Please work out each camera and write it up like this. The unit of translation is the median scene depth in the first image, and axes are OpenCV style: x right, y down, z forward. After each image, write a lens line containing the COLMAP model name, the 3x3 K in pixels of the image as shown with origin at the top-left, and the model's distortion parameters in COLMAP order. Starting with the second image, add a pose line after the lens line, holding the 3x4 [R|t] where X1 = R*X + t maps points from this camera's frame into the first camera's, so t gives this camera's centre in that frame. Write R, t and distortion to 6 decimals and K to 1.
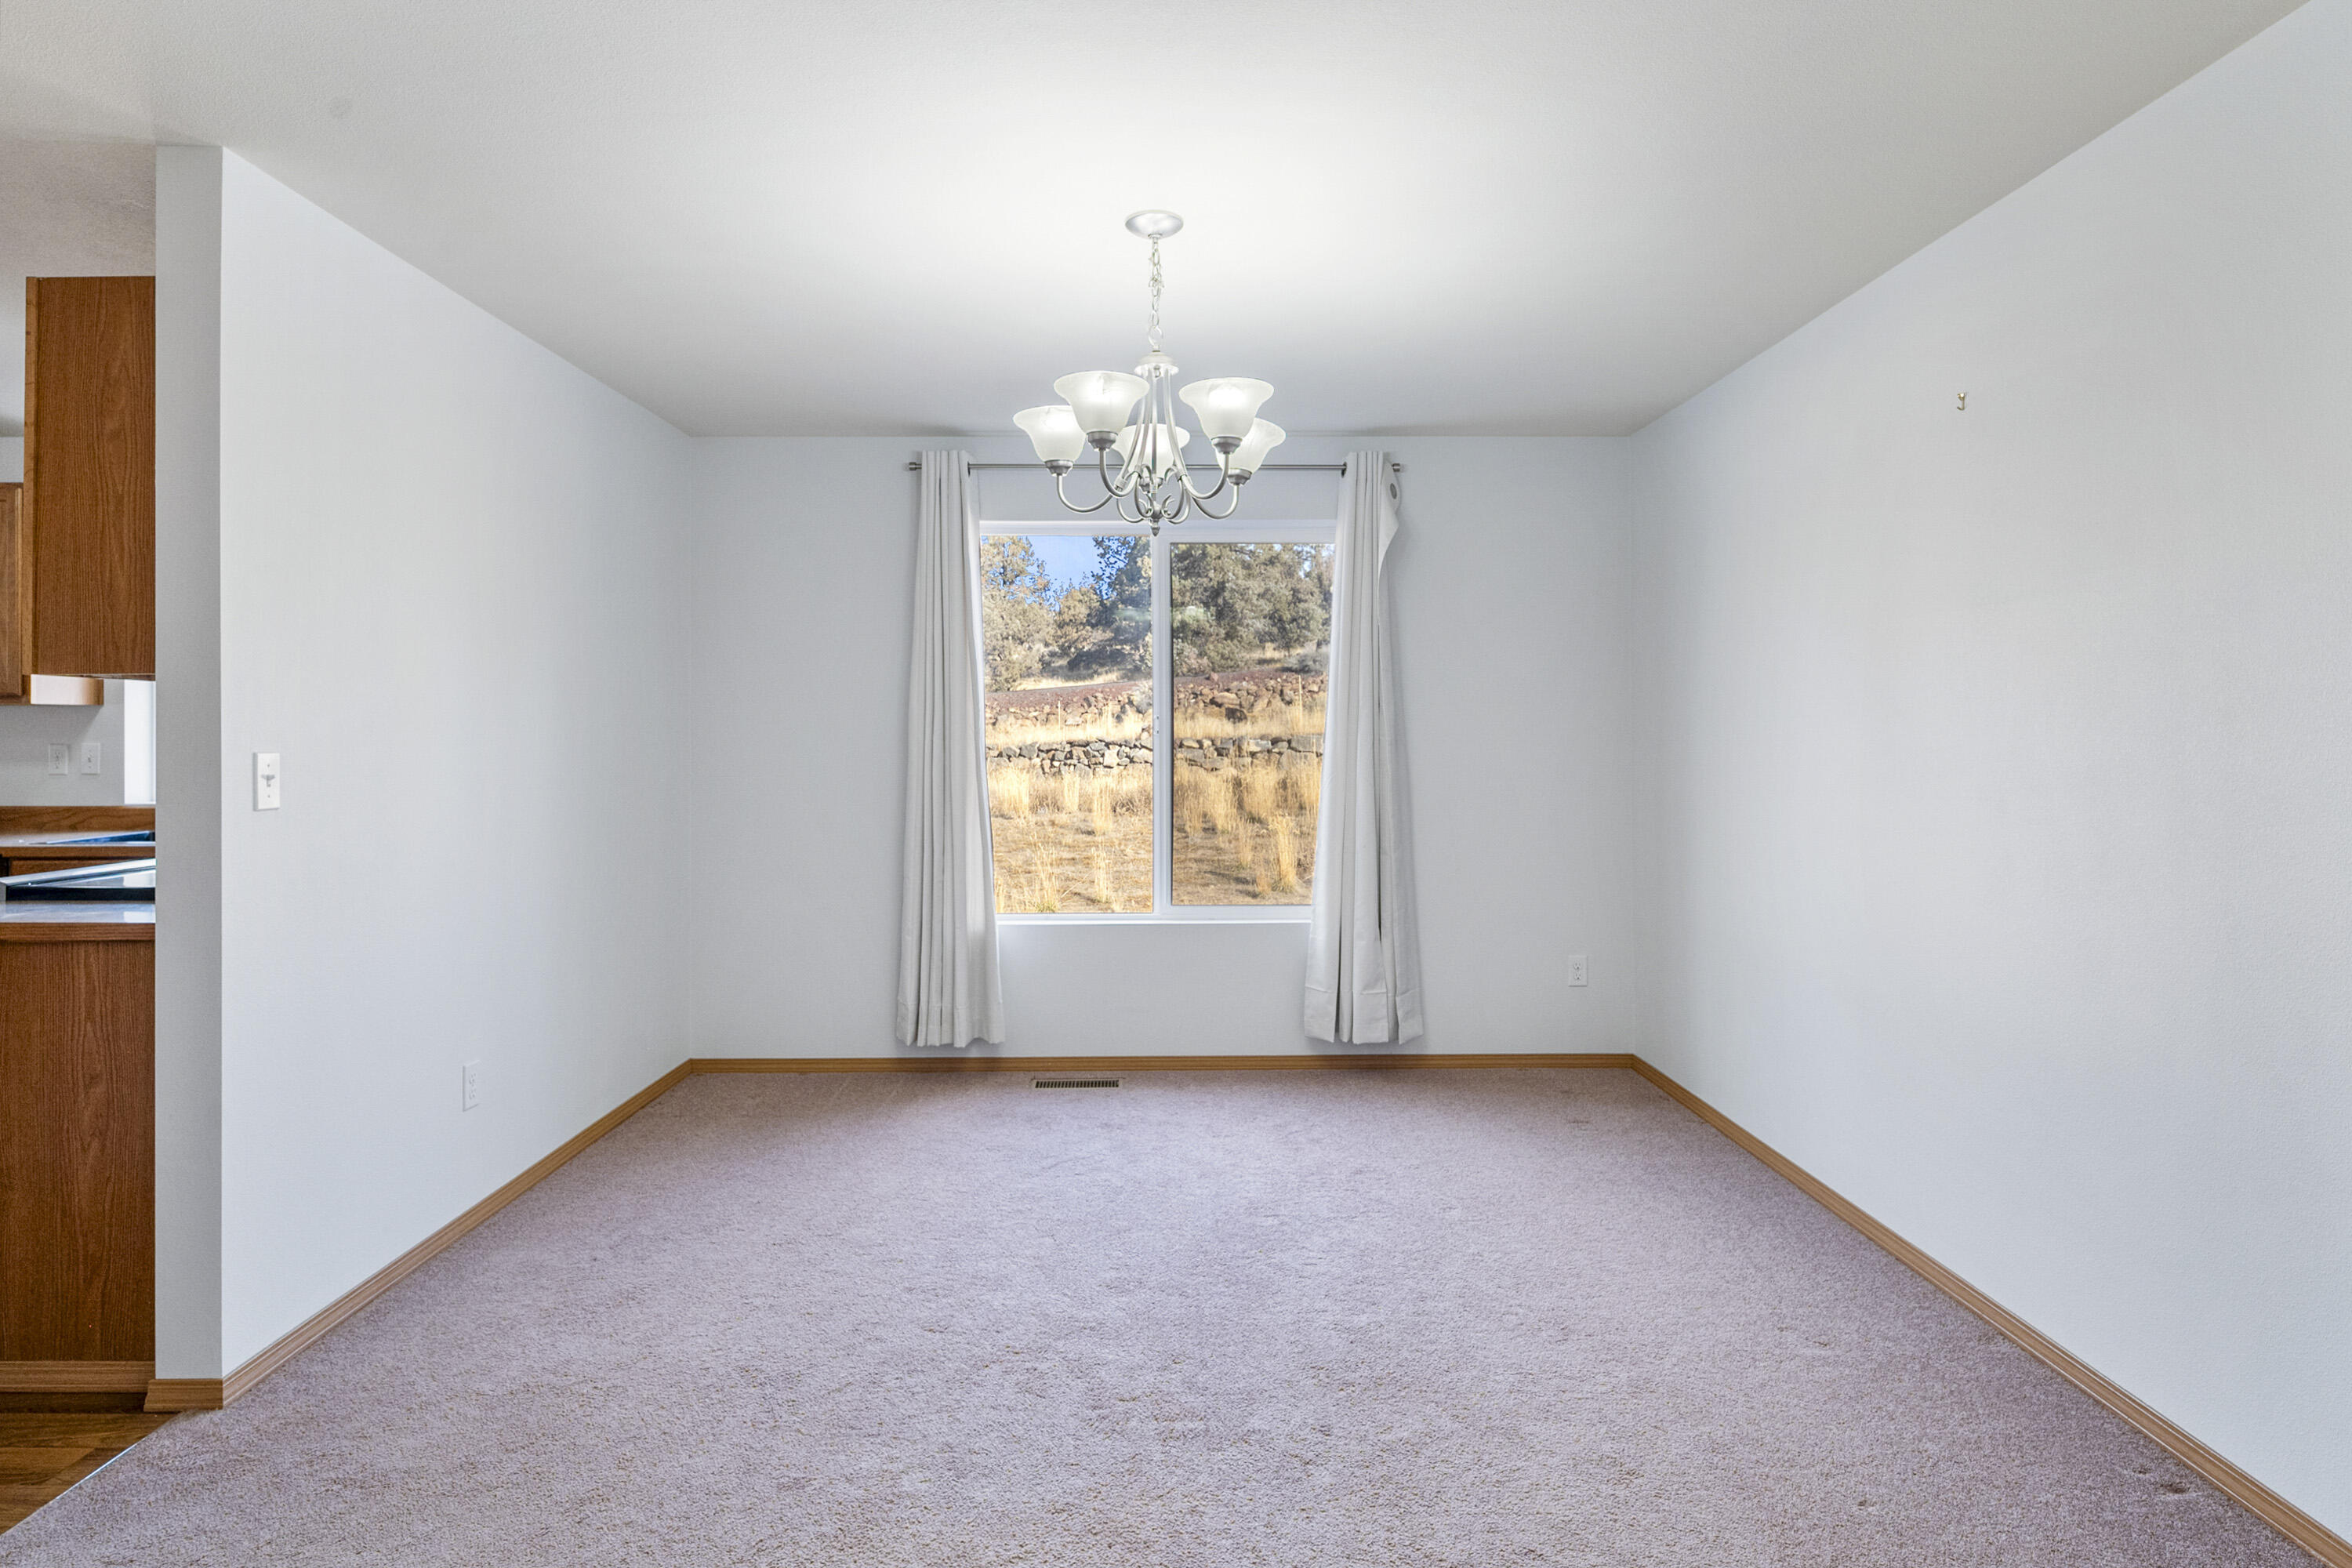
lens RADIAL K [[1280.2, 0, 1176.5], [0, 1280.2, 732.5], [0, 0, 1]] dist [0.000449, -0.004256]
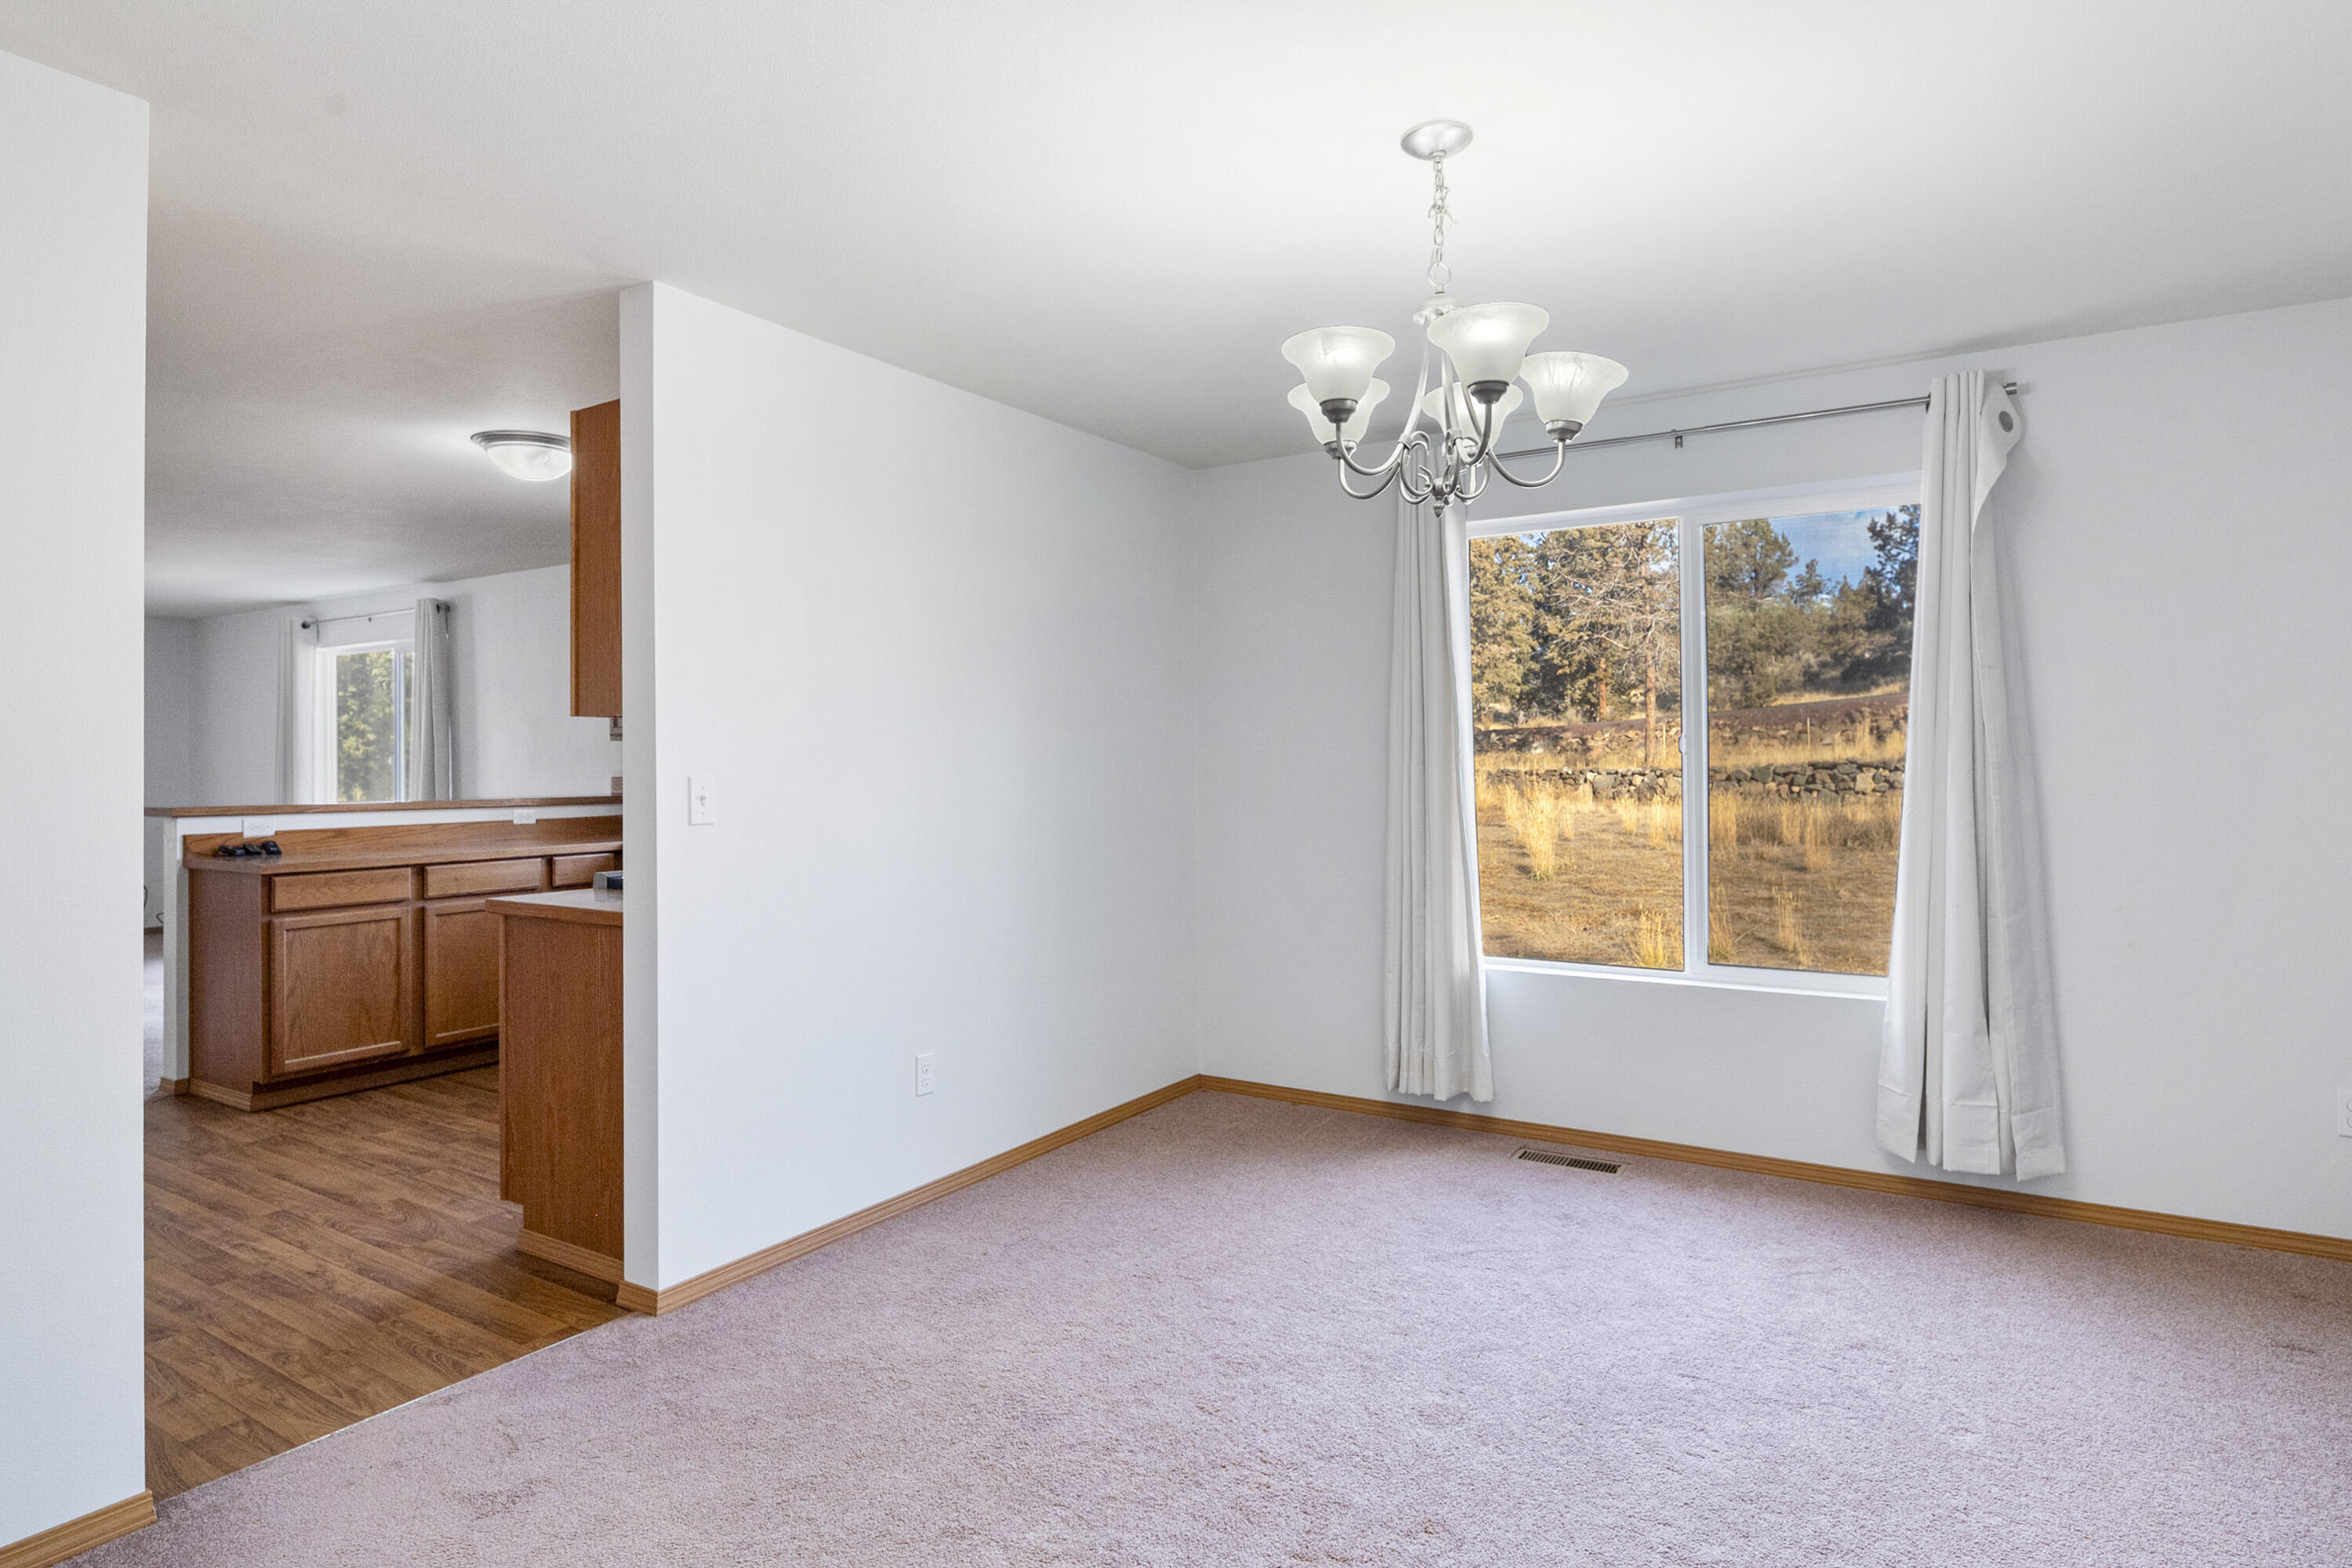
lens RADIAL K [[1288.2, 0, 1165.7], [0, 1288.2, 750.4], [0, 0, 1]] dist [-0.002101, -0.003147]
pose [[0.835827, -0.008123, -0.548933, 0.172116], [0.006246, 0.999967, -0.005288, 0.000162], [0.548957, 0.000991, 0.835850, 0.124374]]
